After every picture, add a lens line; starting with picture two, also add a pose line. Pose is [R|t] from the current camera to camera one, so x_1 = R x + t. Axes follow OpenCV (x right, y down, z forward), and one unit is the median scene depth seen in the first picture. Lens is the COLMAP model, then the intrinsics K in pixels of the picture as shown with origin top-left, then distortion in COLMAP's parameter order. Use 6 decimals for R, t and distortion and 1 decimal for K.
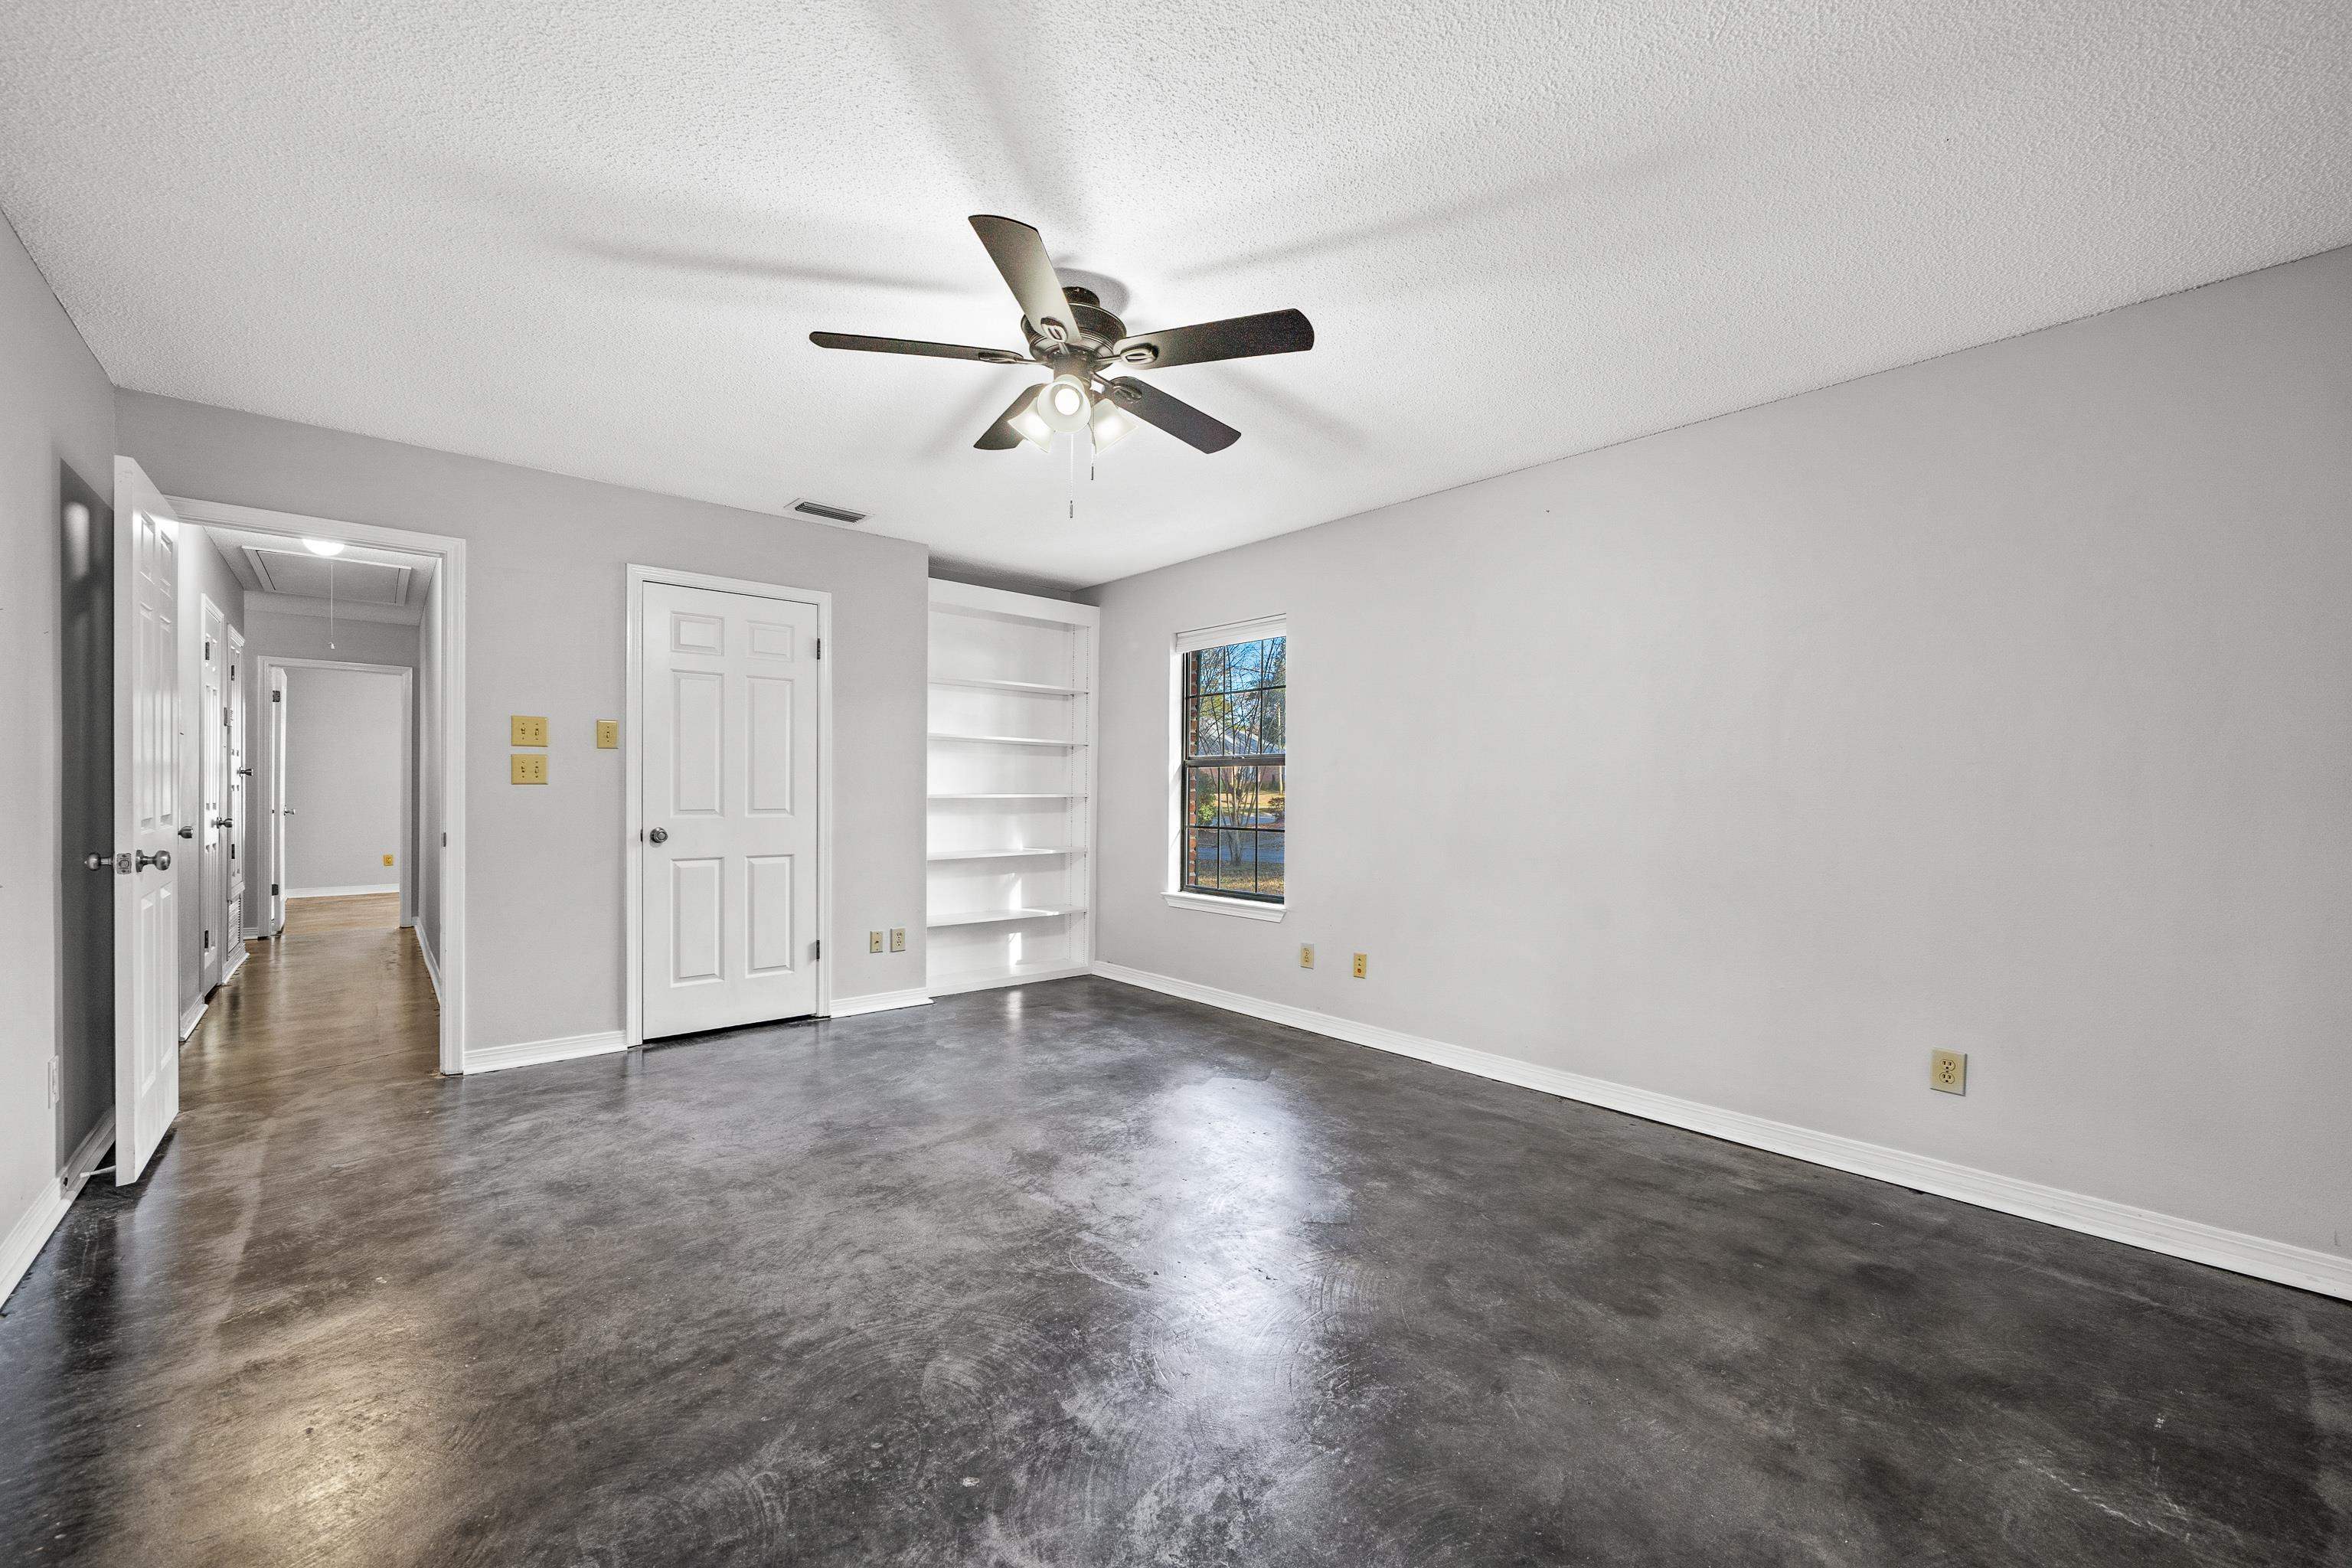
lens RADIAL K [[927.5, 0, 1178.5], [0, 927.5, 799.8], [0, 0, 1]] dist [0.000918, 0.000239]
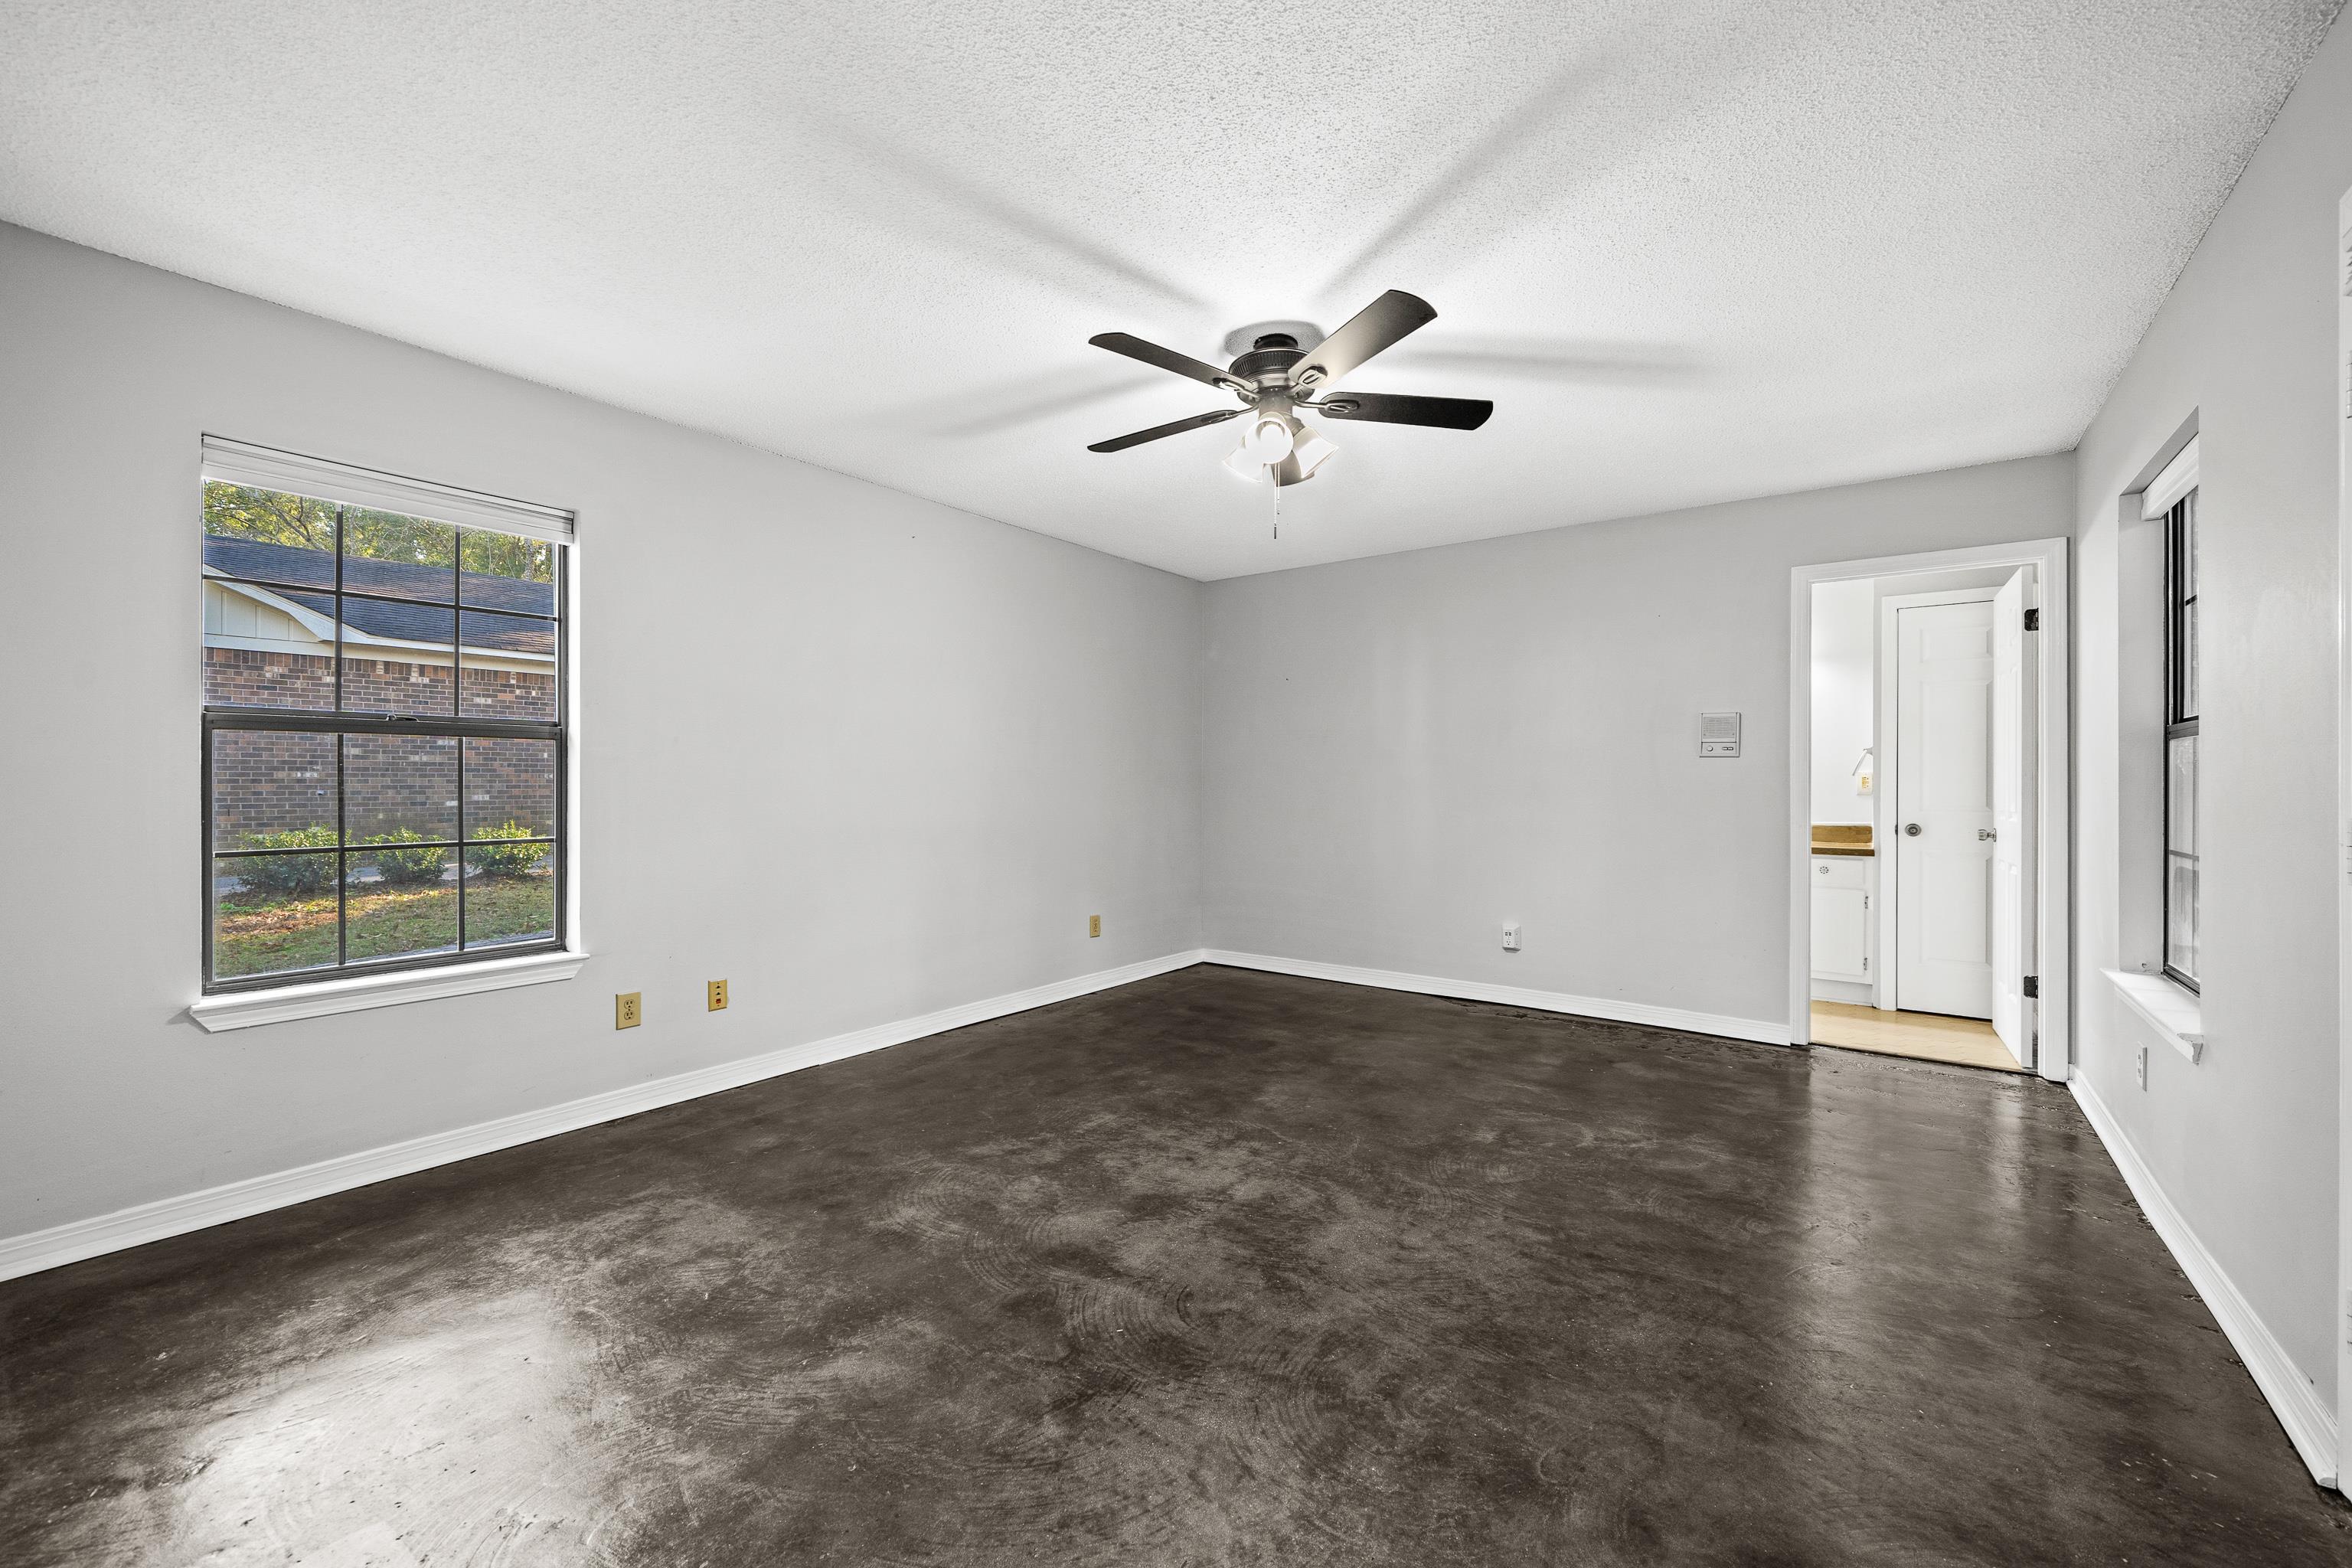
lens RADIAL K [[927.5, 0, 1179.8], [0, 927.5, 781.9], [0, 0, 1]] dist [0.000918, 0.000239]
pose [[-0.210063, -0.008065, 0.977655, -0.908278], [0.001955, 0.999961, 0.008669, -0.017175], [-0.977686, 0.003733, -0.210039, 1.037899]]
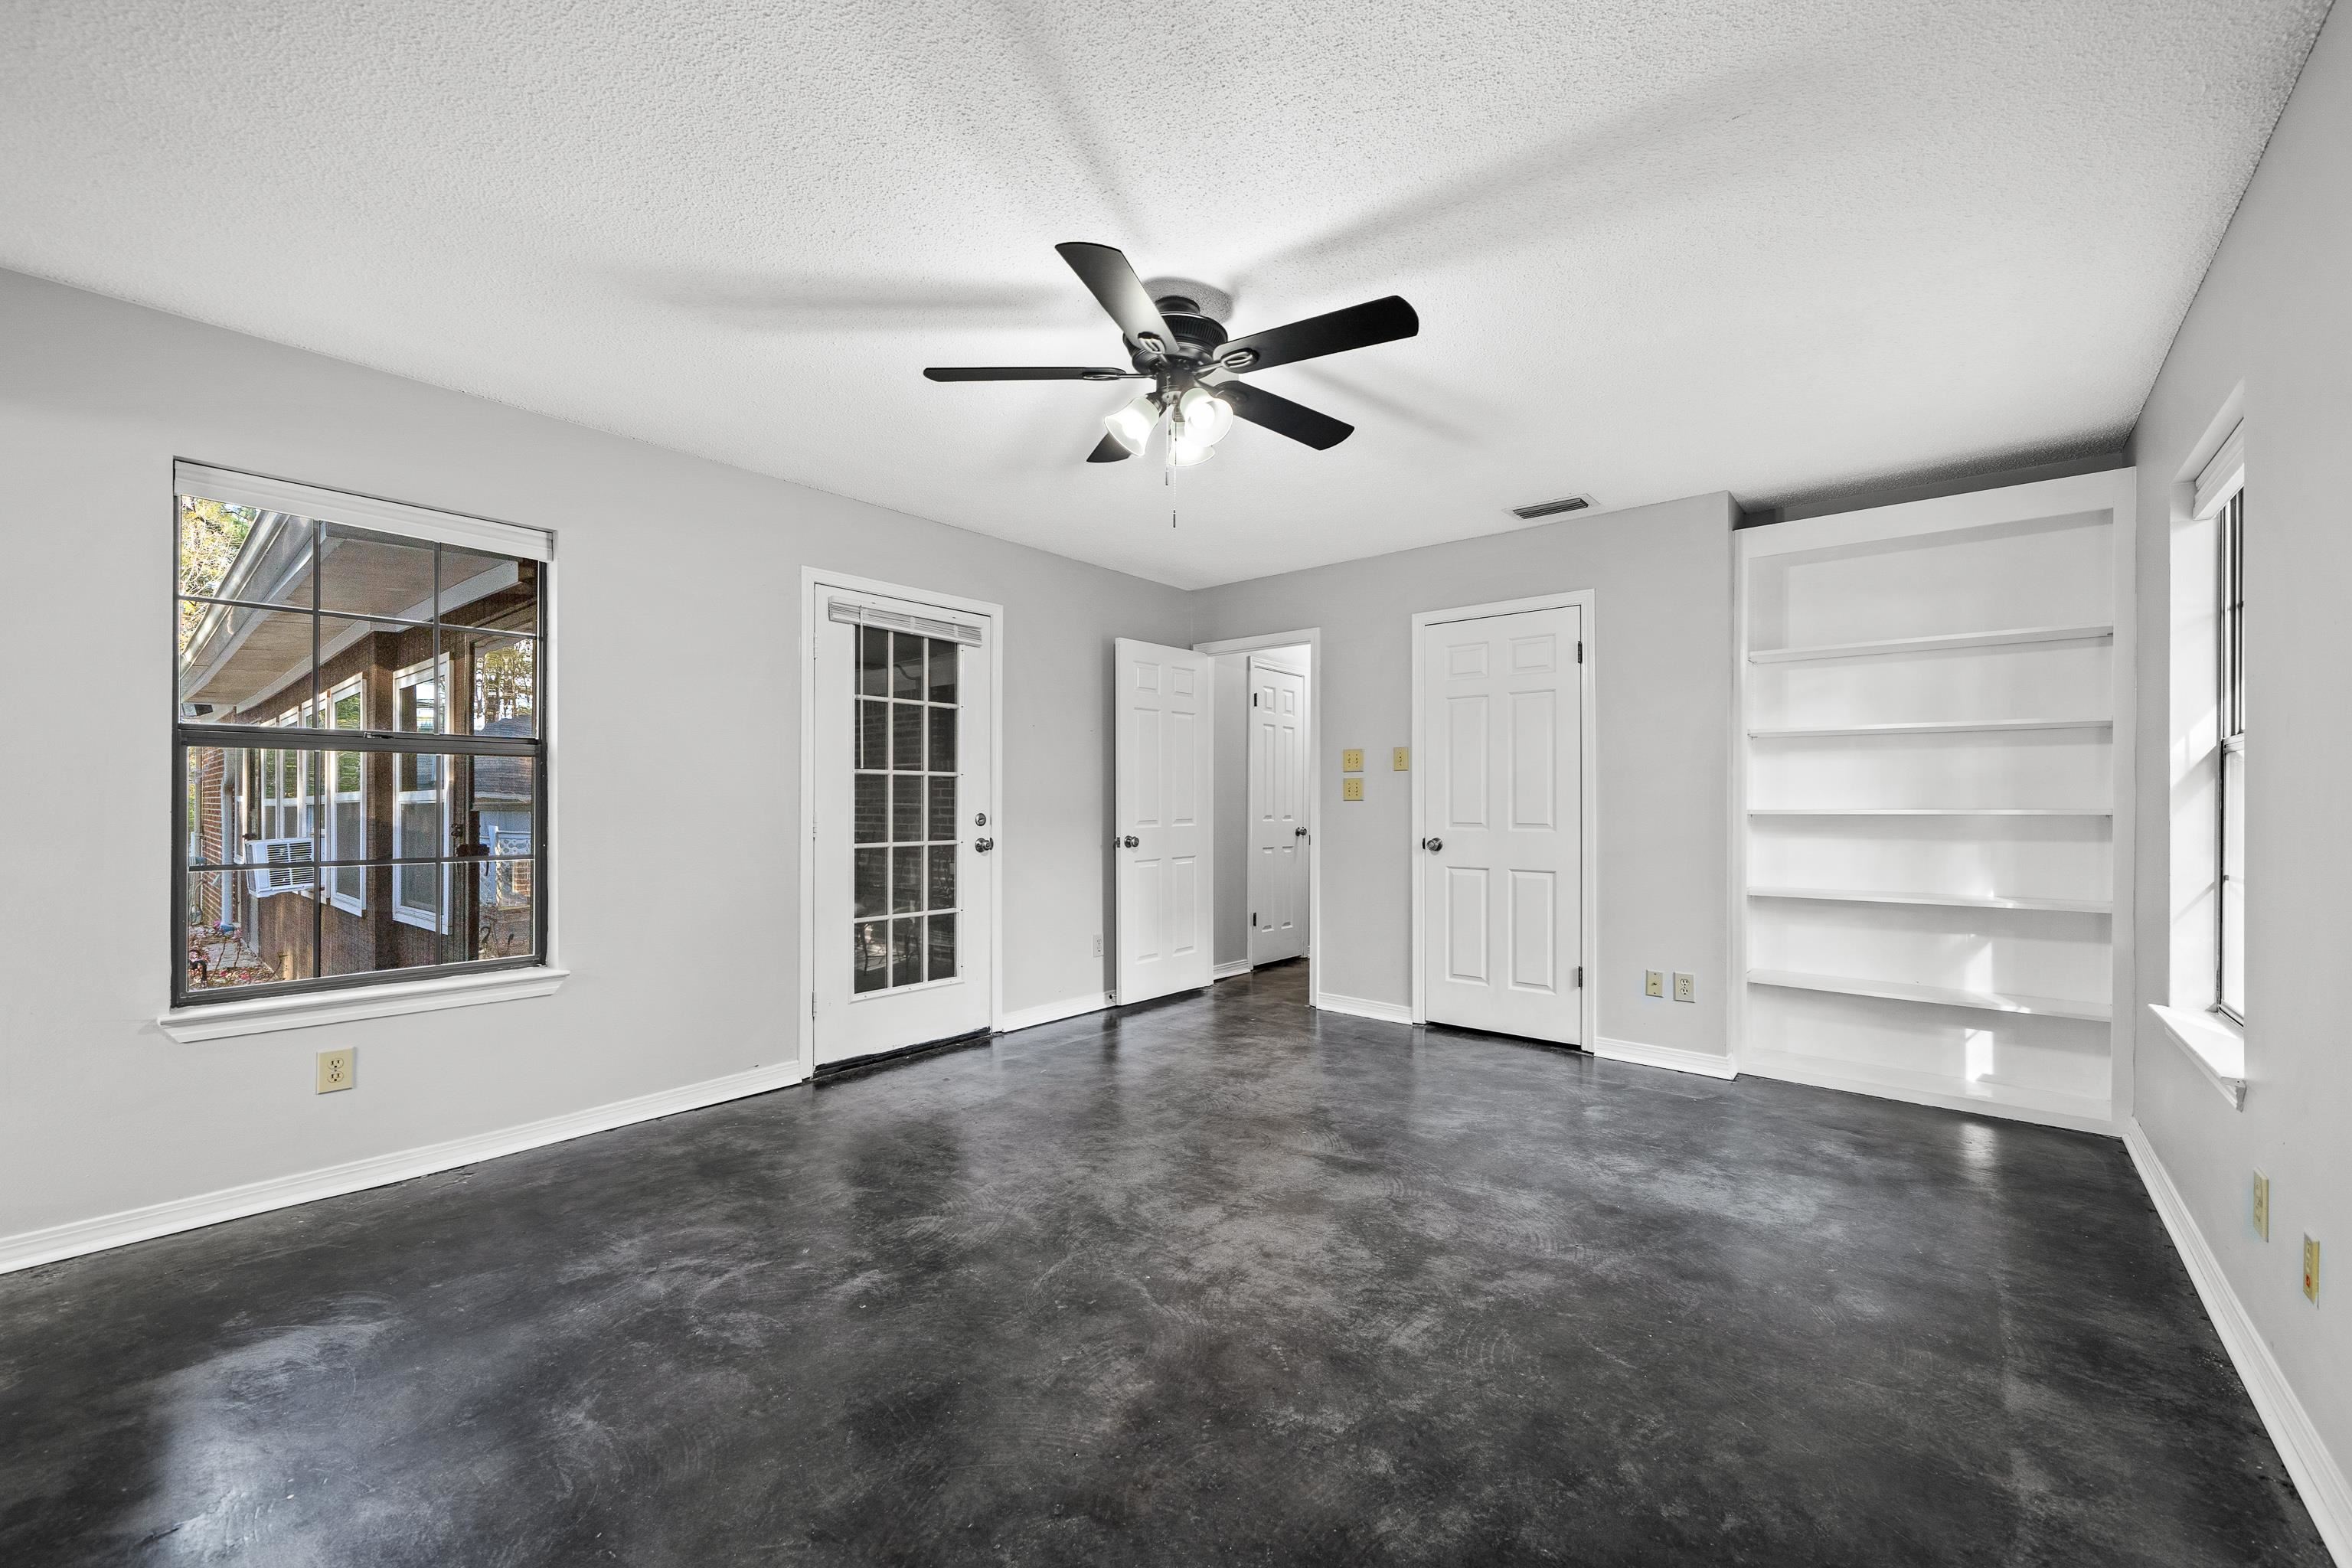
lens RADIAL K [[927.5, 0, 1172.8], [0, 927.5, 794.2], [0, 0, 1]] dist [0.000918, 0.000239]
pose [[0.141415, -0.016285, -0.989817, 0.671536], [-0.009139, 0.999801, -0.017755, 0.000031], [0.989908, 0.011557, 0.141237, 0.662974]]
